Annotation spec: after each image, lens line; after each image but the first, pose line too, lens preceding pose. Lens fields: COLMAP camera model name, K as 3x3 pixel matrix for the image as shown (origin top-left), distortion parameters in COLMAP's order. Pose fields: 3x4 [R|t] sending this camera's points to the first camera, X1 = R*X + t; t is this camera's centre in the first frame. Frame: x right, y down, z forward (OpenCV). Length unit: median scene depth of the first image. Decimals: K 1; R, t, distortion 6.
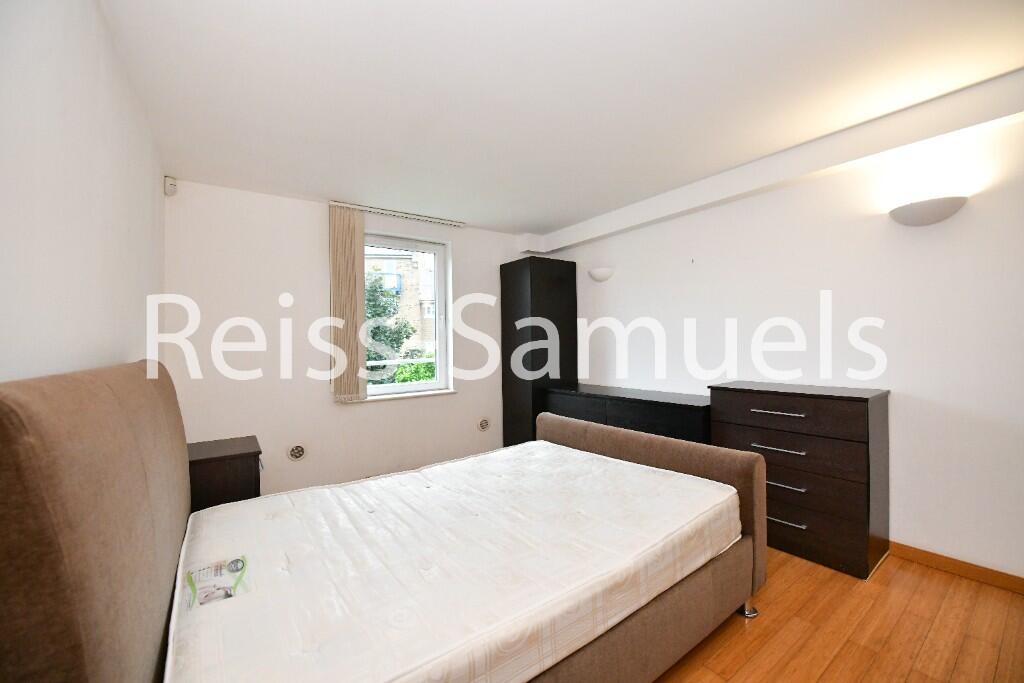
lens RADIAL K [[412.6, 0, 509.3], [0, 412.6, 336.8], [0, 0, 1]] dist [0.002502, 0.000256]
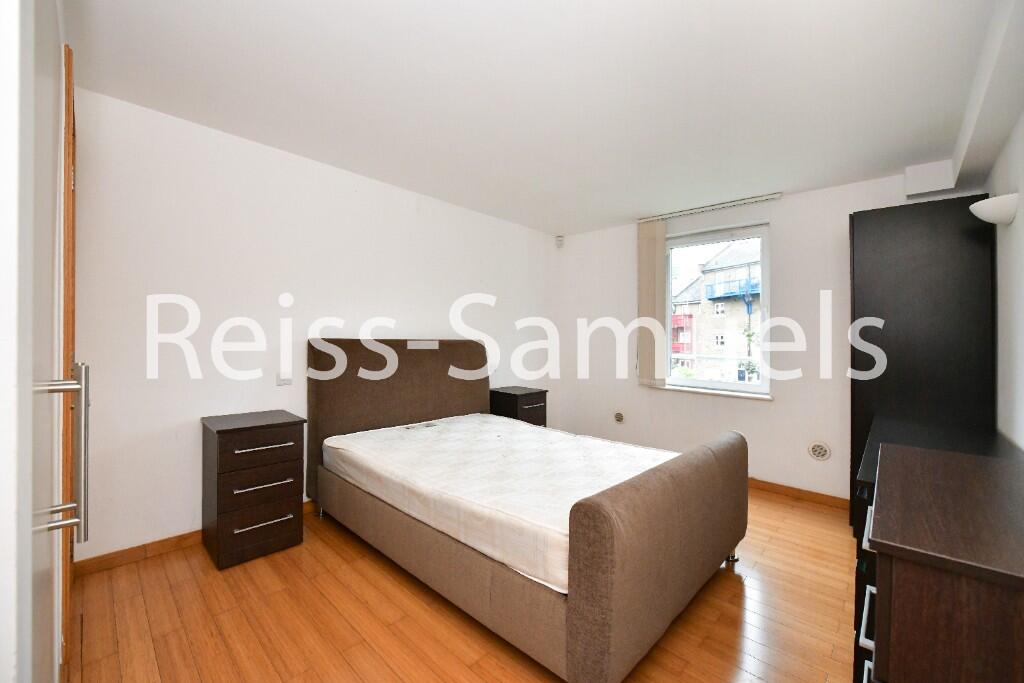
lens RADIAL K [[412.6, 0, 509.3], [0, 412.6, 336.8], [0, 0, 1]] dist [0.002502, 0.000256]
pose [[0.195969, 0.027672, -0.980220, 0.666848], [-0.003993, 0.999616, 0.027422, -0.014867], [0.980602, -0.001460, 0.196004, 0.363523]]
